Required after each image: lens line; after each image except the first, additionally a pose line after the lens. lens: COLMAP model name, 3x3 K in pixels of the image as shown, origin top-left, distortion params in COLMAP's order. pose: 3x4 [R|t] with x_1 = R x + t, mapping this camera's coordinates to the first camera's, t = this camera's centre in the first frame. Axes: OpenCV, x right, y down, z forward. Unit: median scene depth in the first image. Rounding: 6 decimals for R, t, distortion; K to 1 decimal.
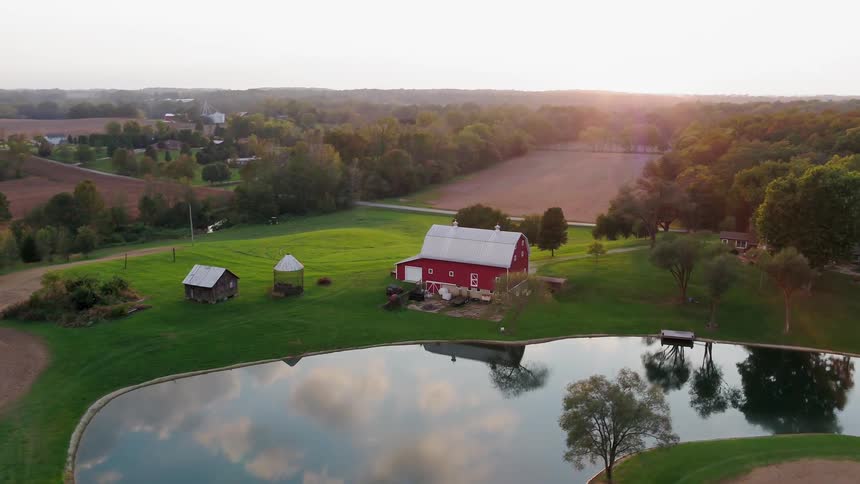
lens RADIAL K [[747.7, 0, 430.0], [0, 747.7, 242.0], [0, 0, 1]] dist [0.000924, -0.001741]
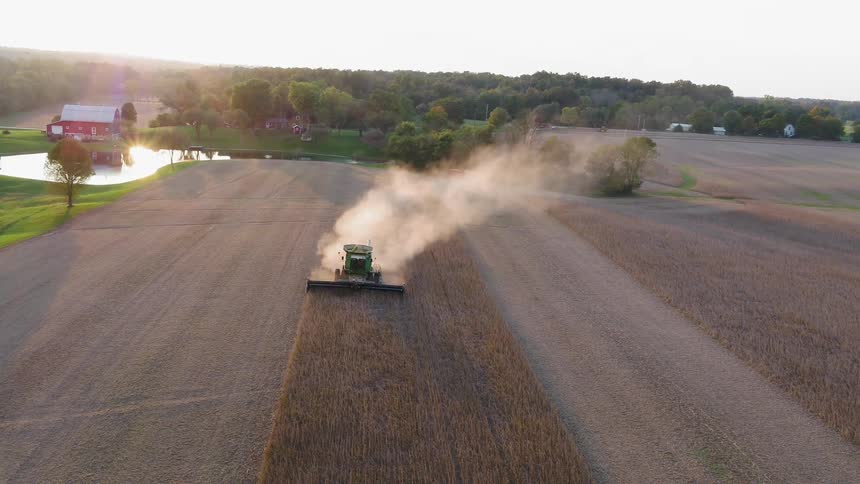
lens RADIAL K [[747.7, 0, 430.0], [0, 747.7, 242.0], [0, 0, 1]] dist [0.000924, -0.001741]
pose [[0.825291, -0.079166, 0.559131, -0.262510], [0.057262, 0.996753, 0.056607, 0.220974], [-0.561797, -0.014700, 0.827144, -0.892179]]
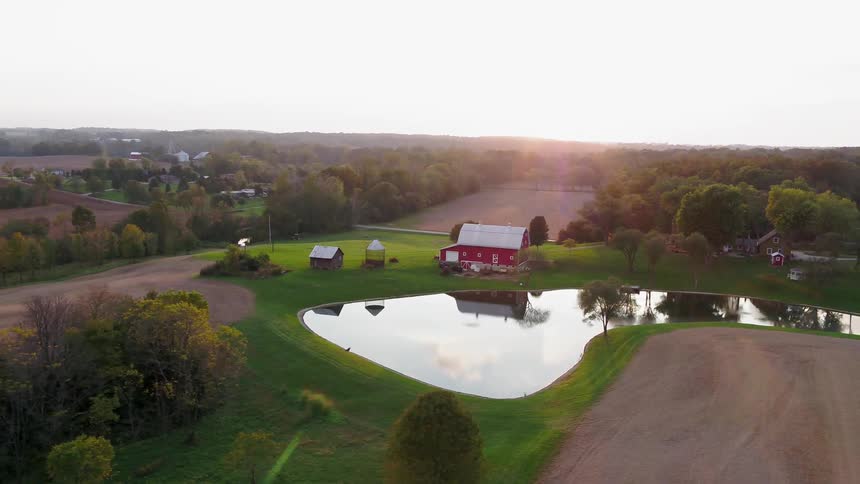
lens RADIAL K [[747.7, 0, 430.0], [0, 747.7, 242.0], [0, 0, 1]] dist [0.000924, -0.001741]
pose [[0.995780, 0.003311, 0.091715, -0.162527], [0.002030, 0.998310, -0.058080, 0.081107], [-0.091752, 0.058021, 0.994090, -0.374248]]
